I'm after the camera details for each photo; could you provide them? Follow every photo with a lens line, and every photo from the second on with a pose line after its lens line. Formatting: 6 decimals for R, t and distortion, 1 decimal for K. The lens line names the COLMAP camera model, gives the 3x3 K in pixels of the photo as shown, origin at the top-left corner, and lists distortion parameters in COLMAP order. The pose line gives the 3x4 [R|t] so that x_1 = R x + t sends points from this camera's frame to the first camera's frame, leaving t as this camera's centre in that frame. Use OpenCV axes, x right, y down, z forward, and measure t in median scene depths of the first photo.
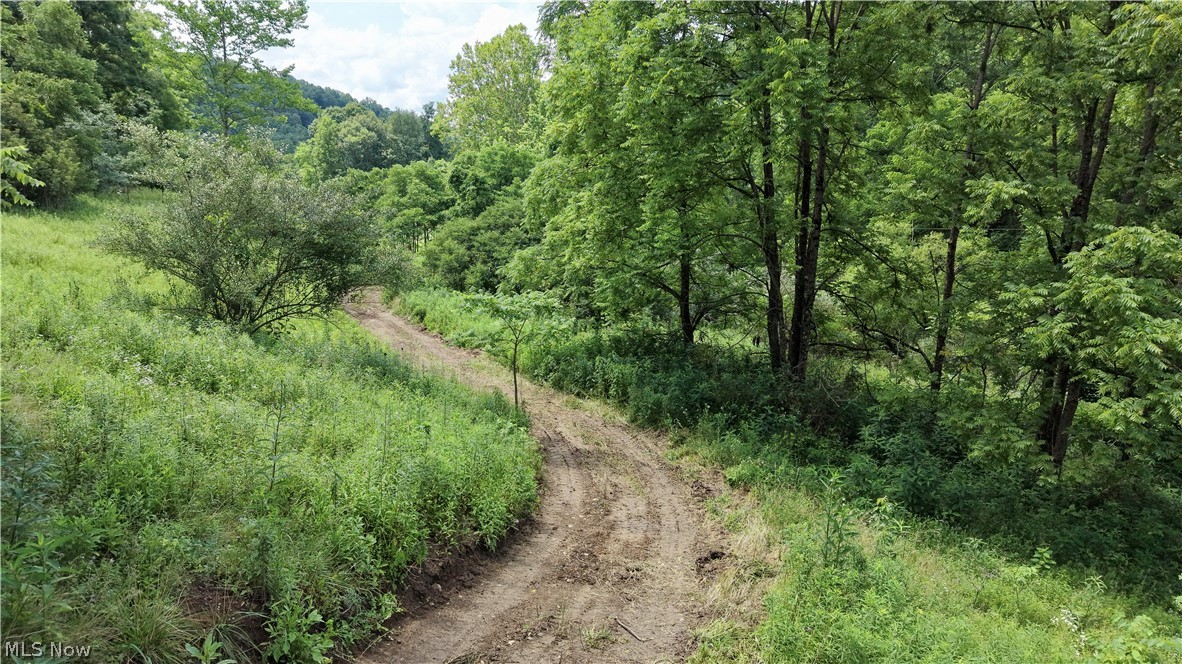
lens RADIAL K [[792.1, 0, 589.4], [0, 792.1, 347.2], [0, 0, 1]] dist [0.002900, -0.001879]
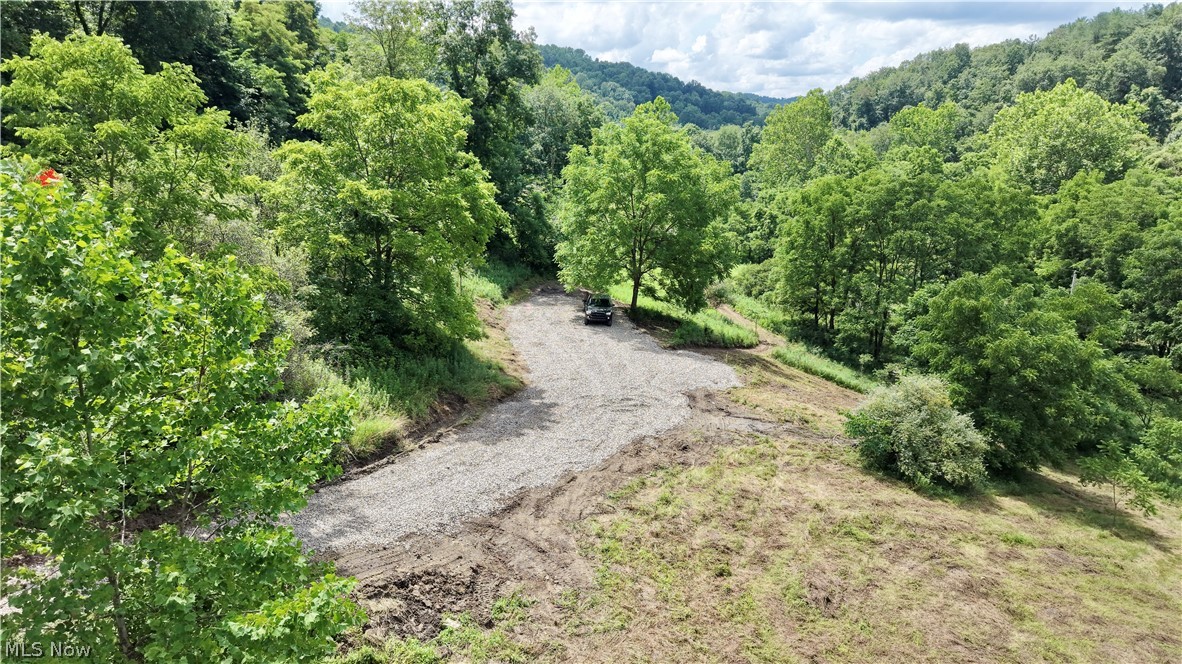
lens RADIAL K [[792.1, 0, 589.4], [0, 792.1, 347.2], [0, 0, 1]] dist [0.002900, -0.001879]
pose [[0.928180, 0.096514, -0.359397, 0.534809], [-0.082585, 0.995123, 0.053950, -0.004537], [0.362851, -0.020395, 0.931624, -2.888718]]
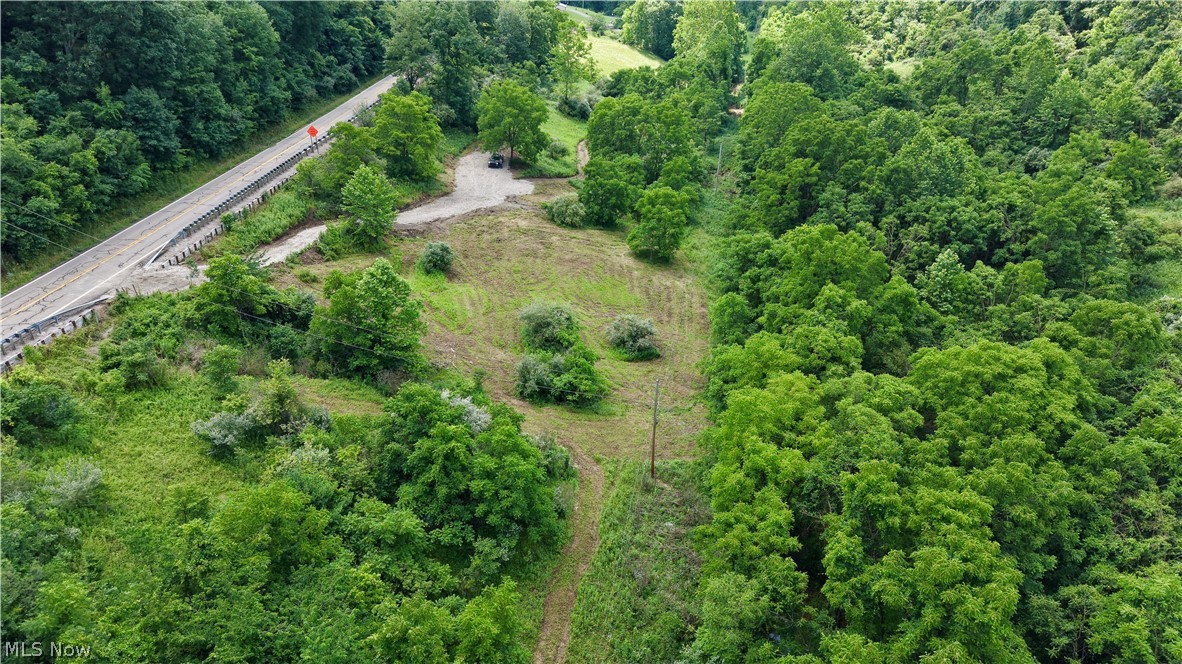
lens RADIAL K [[792.1, 0, 589.4], [0, 792.1, 347.2], [0, 0, 1]] dist [0.002900, -0.001879]
pose [[0.903368, 0.213129, -0.372159, 3.495802], [-0.102301, 0.949813, 0.295618, -0.633458], [0.416486, -0.228979, 0.879834, -6.745519]]
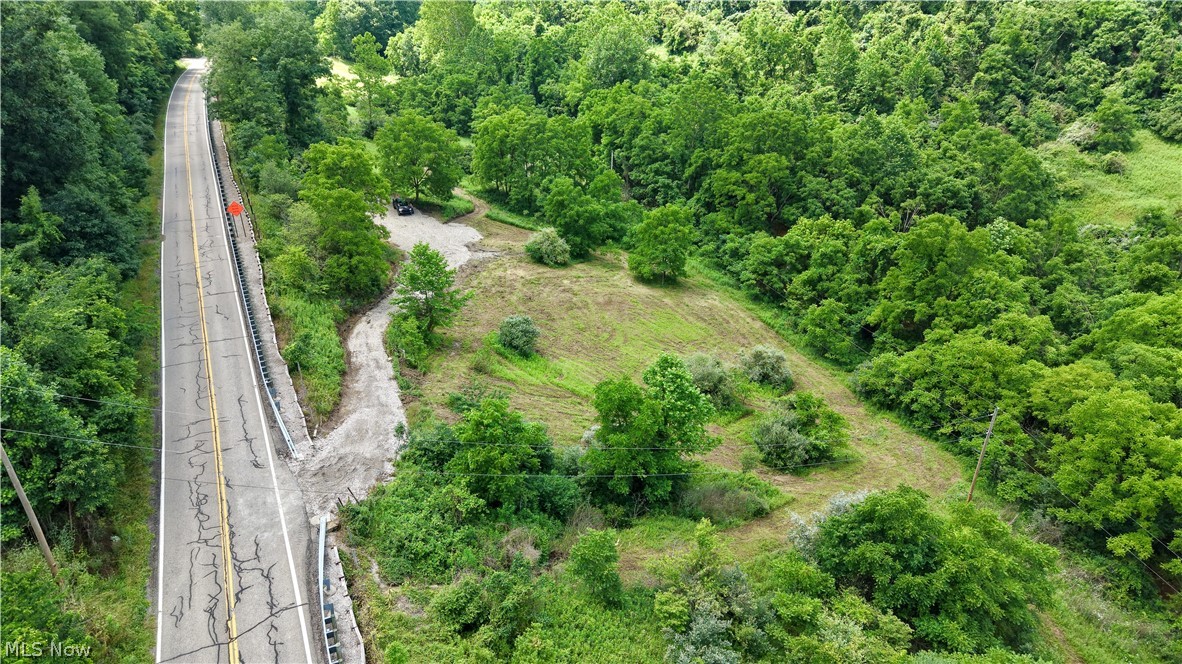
lens RADIAL K [[792.1, 0, 589.4], [0, 792.1, 347.2], [0, 0, 1]] dist [0.002900, -0.001879]
pose [[0.997988, -0.028205, 0.056777, 0.554488], [0.010940, 0.958762, 0.283999, -0.702767], [-0.062445, -0.282806, 0.957142, -6.553164]]
